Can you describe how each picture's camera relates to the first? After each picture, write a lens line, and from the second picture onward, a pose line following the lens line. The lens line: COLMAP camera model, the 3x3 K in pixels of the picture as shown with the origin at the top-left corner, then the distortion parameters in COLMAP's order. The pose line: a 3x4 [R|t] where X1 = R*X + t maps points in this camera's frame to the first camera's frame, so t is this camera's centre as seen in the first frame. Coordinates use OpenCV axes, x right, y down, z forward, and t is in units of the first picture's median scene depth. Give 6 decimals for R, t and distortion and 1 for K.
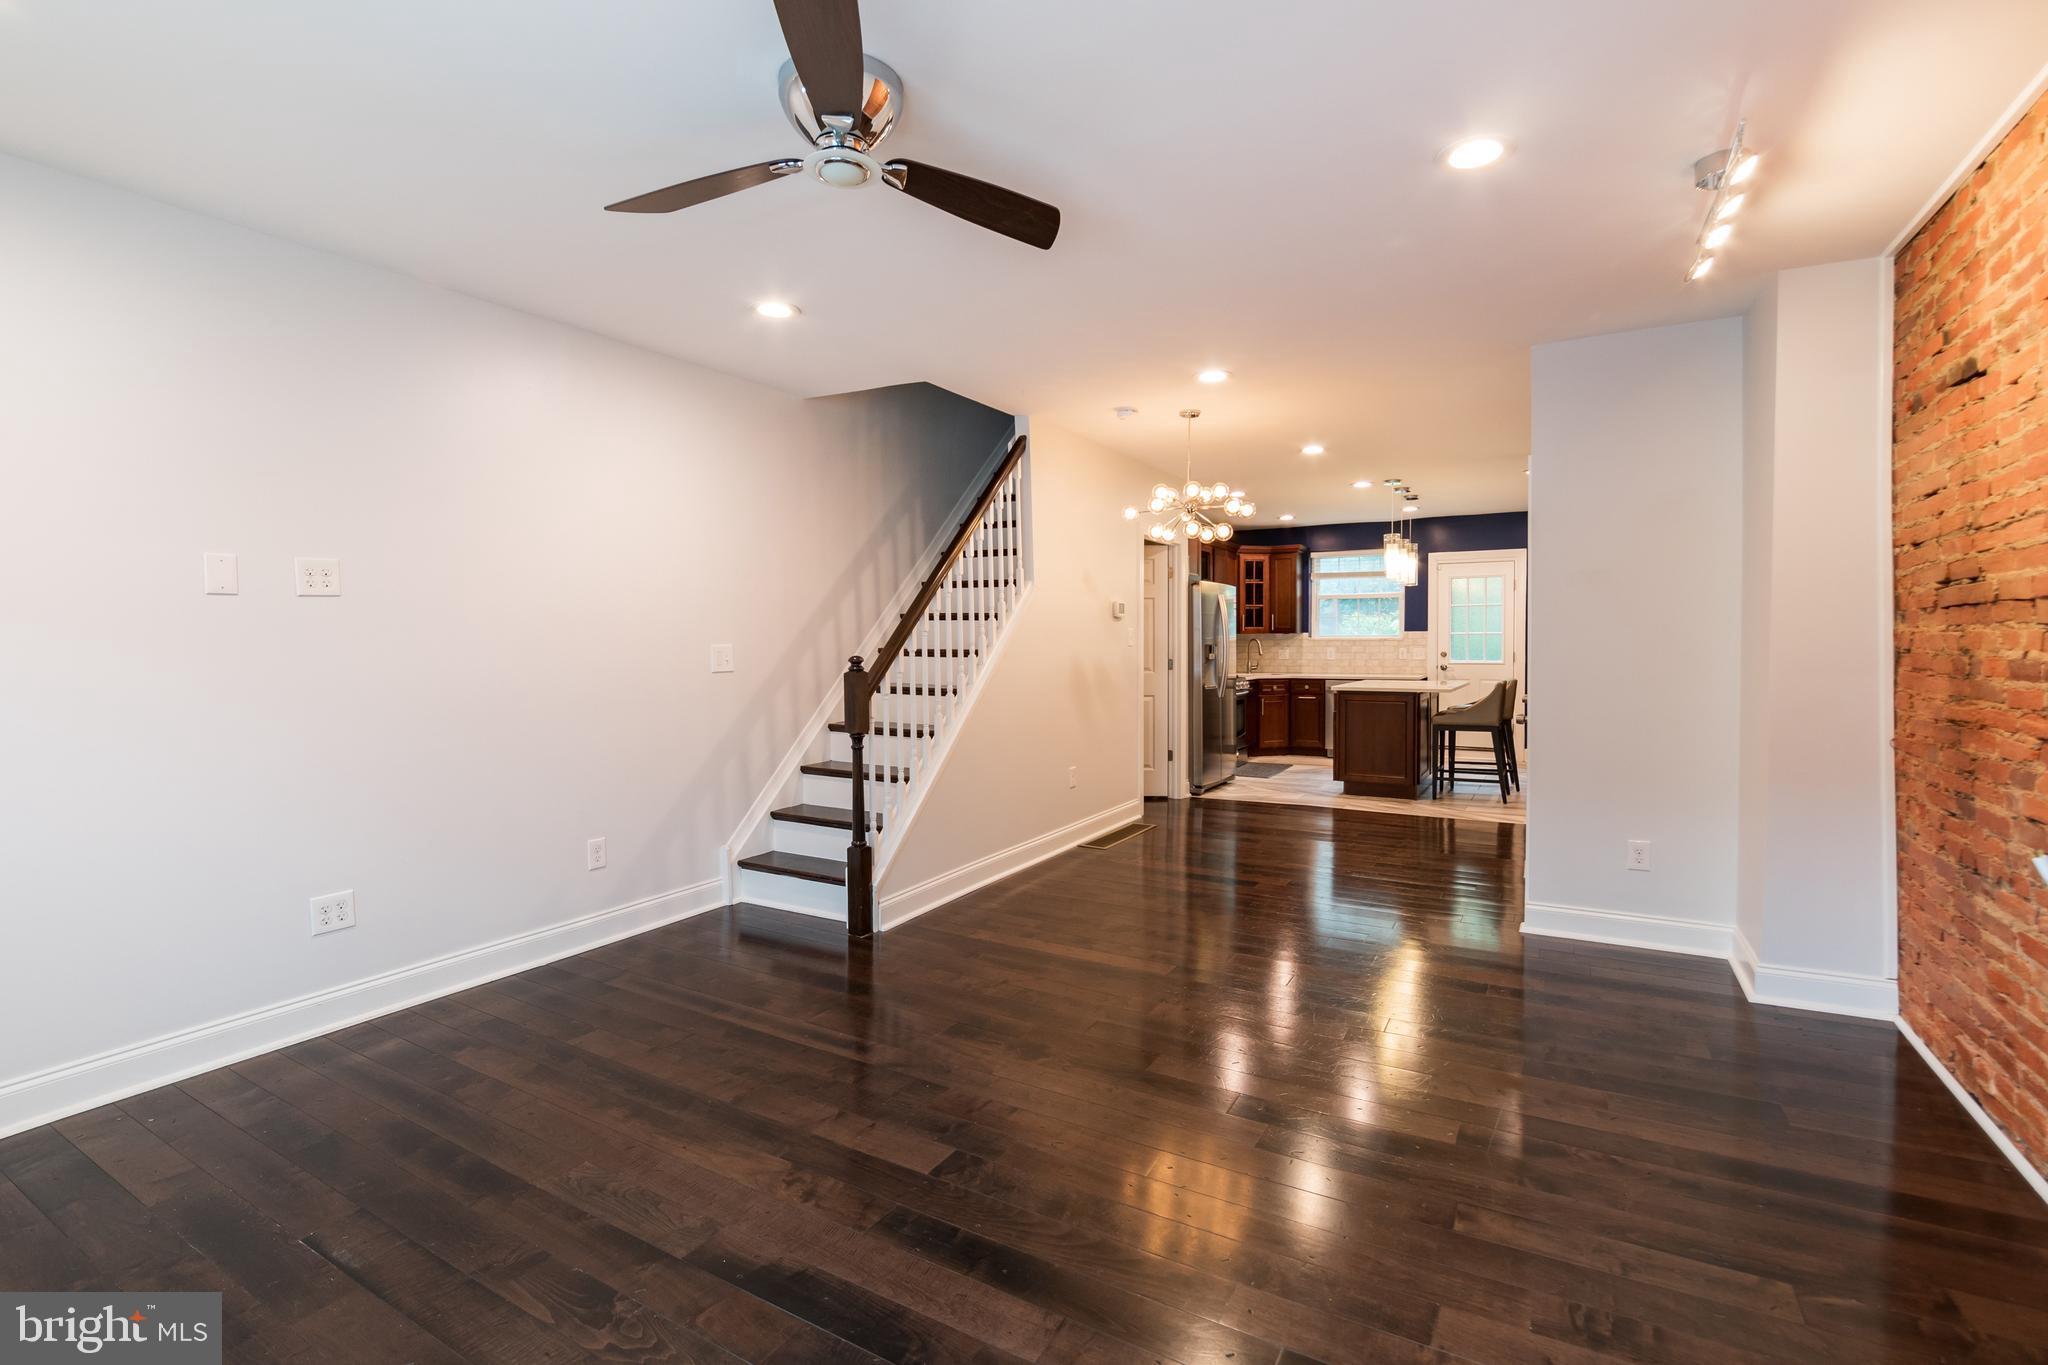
lens RADIAL K [[924.0, 0, 1024.7], [0, 924.0, 662.7], [0, 0, 1]] dist [-0.014832, -0.000071]
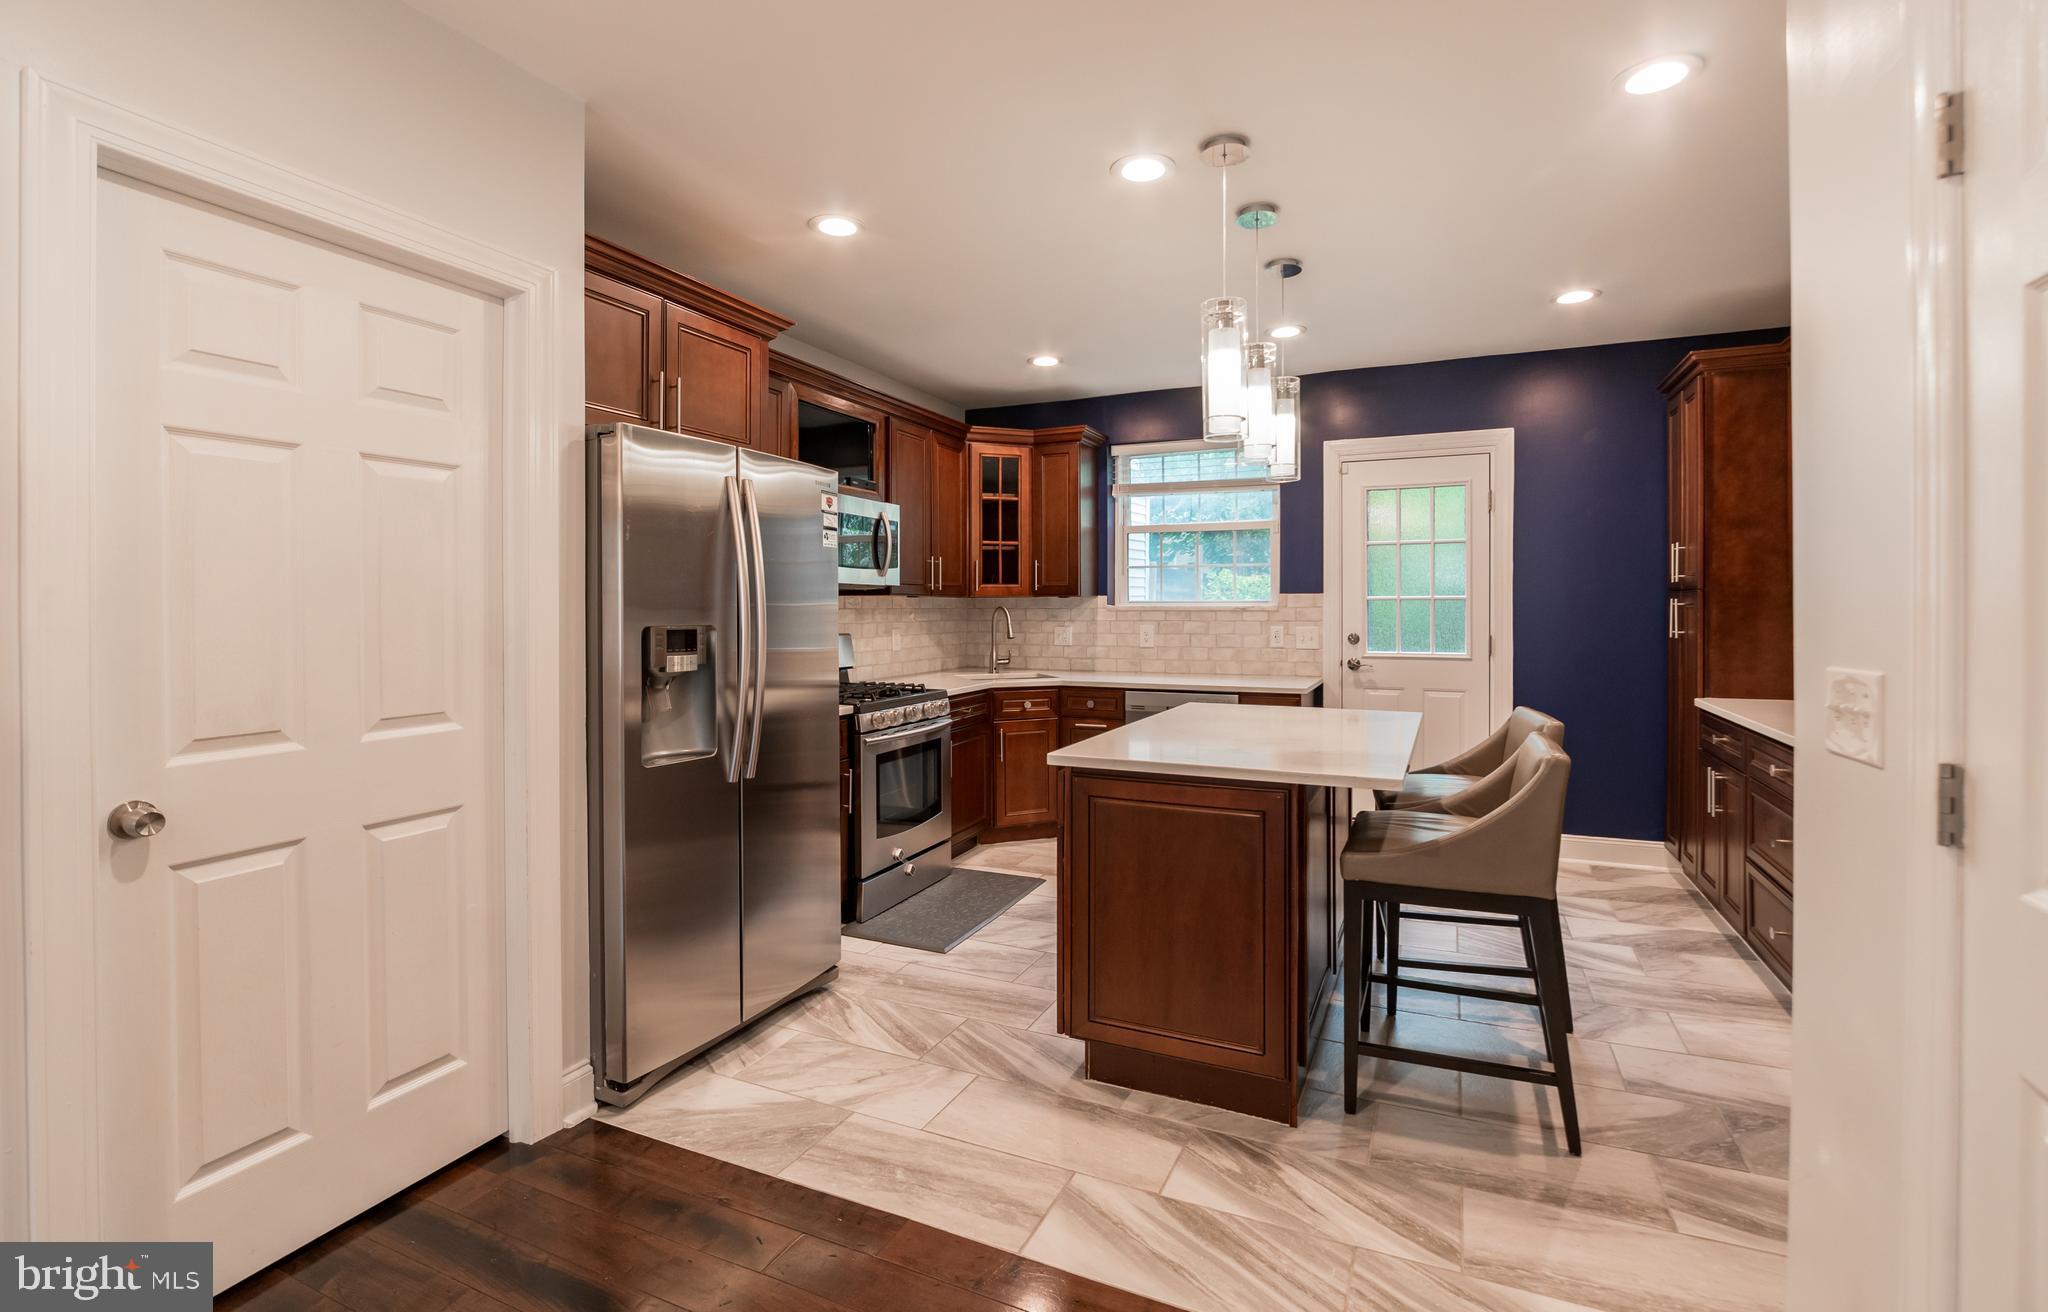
lens RADIAL K [[917.6, 0, 1029.1], [0, 917.6, 607.9], [0, 0, 1]] dist [-0.000696, -0.000014]
pose [[0.994547, 0.003785, 0.104219, 0.366958], [-0.001363, 0.999728, -0.023304, -0.023284], [-0.104279, 0.023035, 0.994281, 0.844795]]
